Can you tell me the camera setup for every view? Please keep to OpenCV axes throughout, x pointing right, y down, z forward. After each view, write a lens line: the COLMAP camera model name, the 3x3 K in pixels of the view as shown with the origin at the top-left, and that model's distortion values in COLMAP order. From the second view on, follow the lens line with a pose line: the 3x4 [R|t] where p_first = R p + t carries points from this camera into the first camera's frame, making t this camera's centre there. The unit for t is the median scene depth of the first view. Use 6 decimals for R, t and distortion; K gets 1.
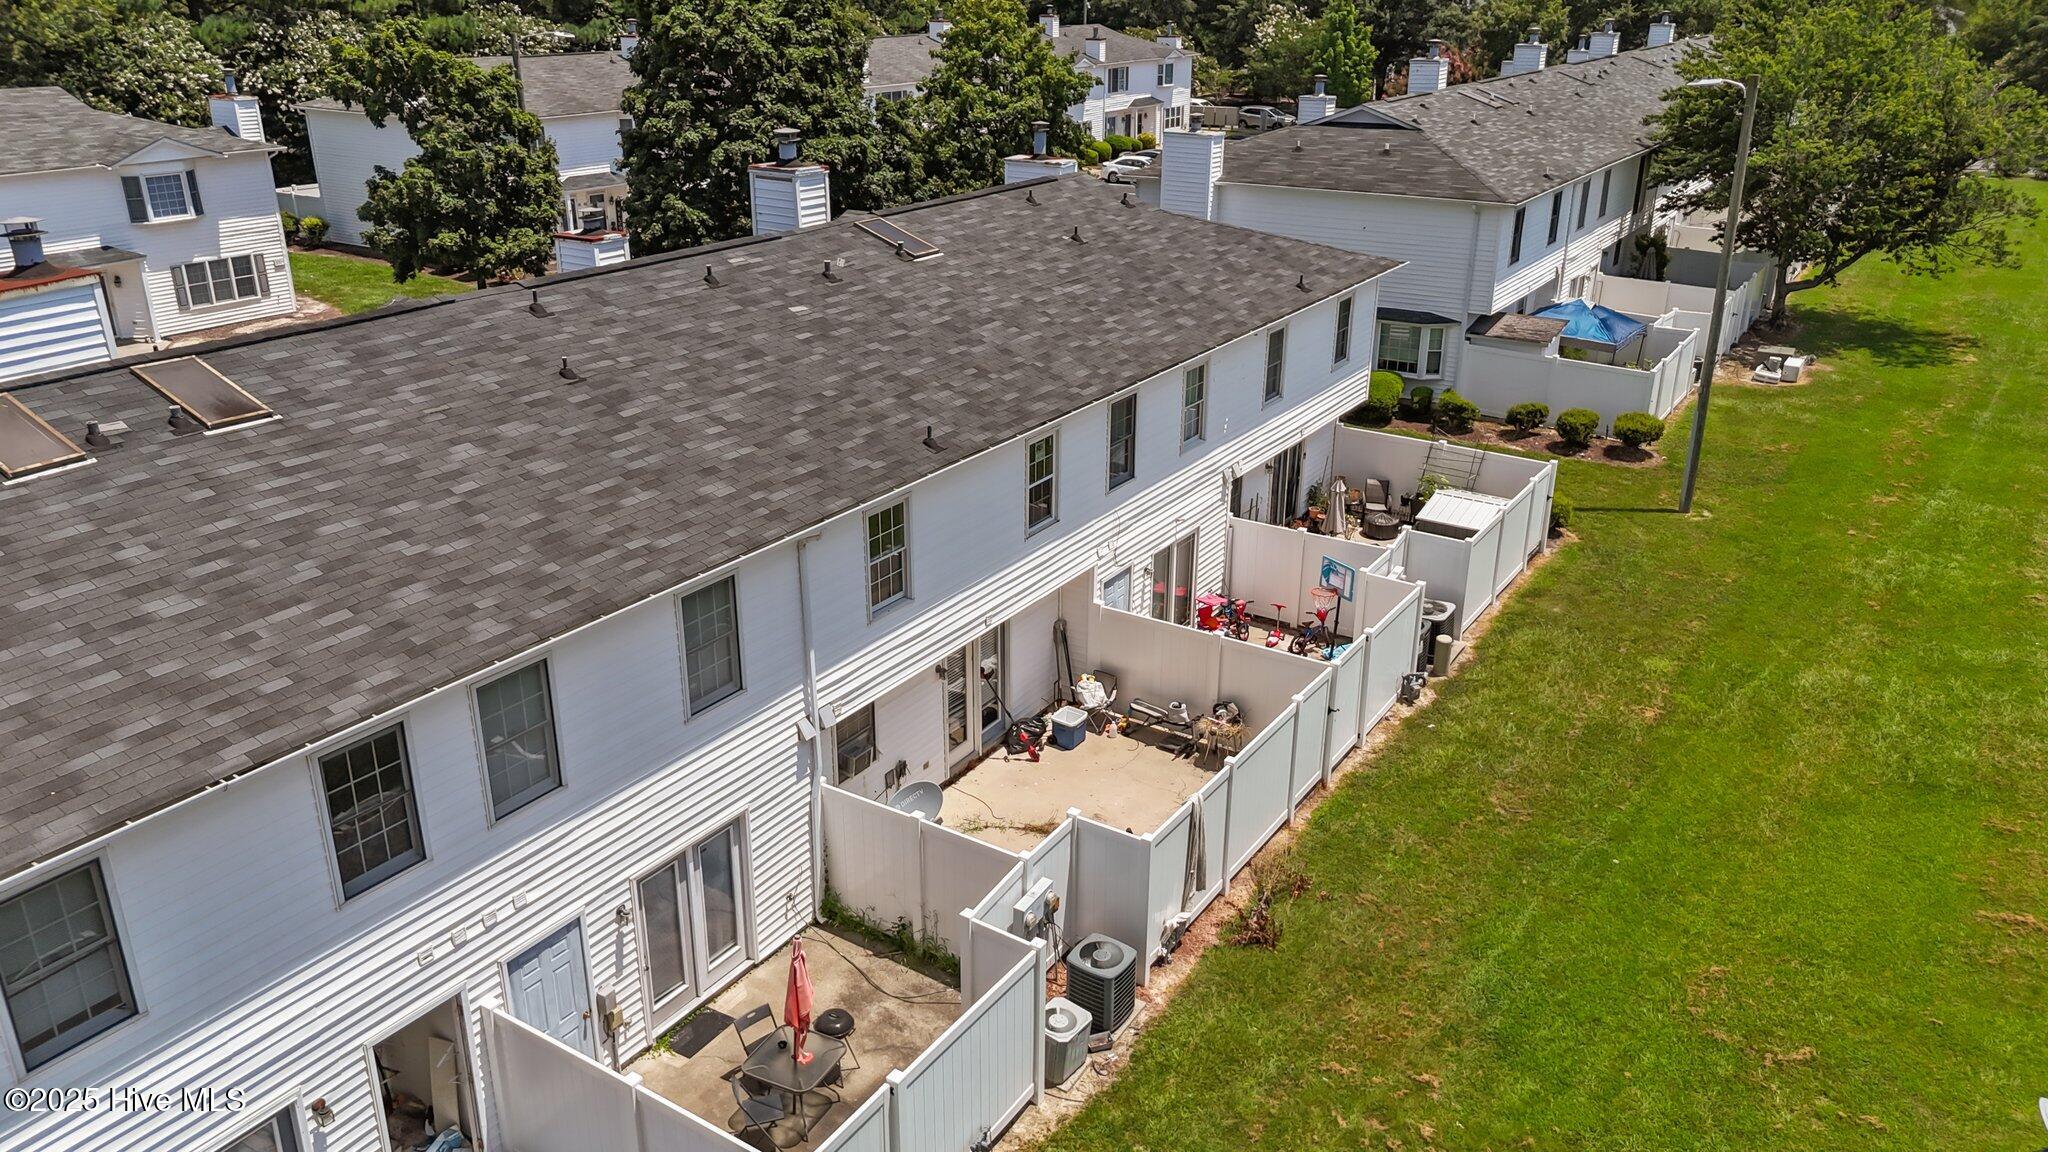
lens RADIAL K [[1500.9, 0, 981.1], [0, 1500.9, 572.9], [0, 0, 1]] dist [0.010725, 0.002577]
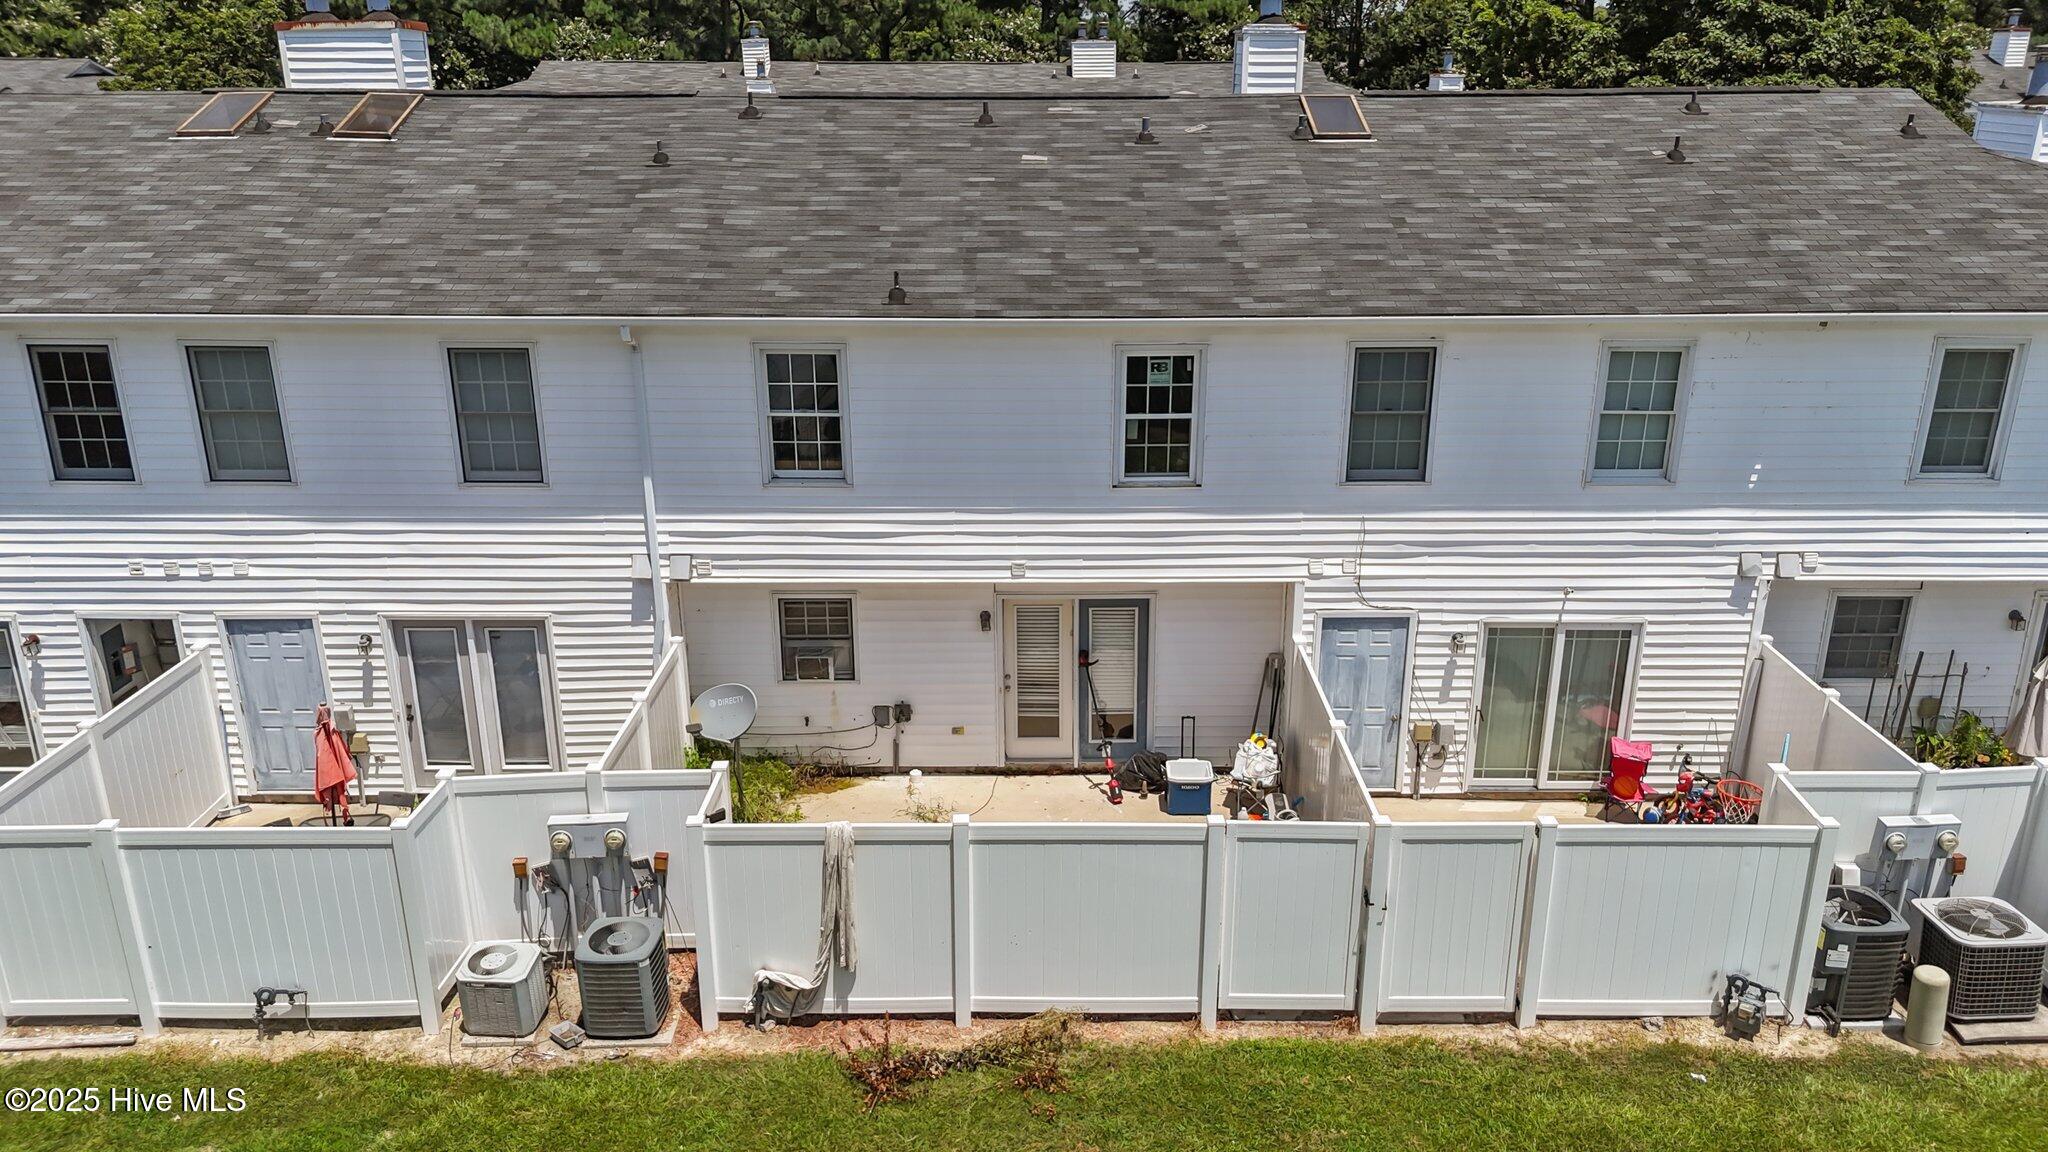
lens RADIAL K [[1479.1, 0, 1024.0], [0, 1479.1, 576.0], [0, 0, 1]] dist [0.030083, -0.000837]
pose [[0.553148, 0.276011, -0.786032, 0.720734], [-0.308758, 0.944249, 0.114288, -0.061941], [0.773755, 0.179475, 0.607530, 0.671012]]
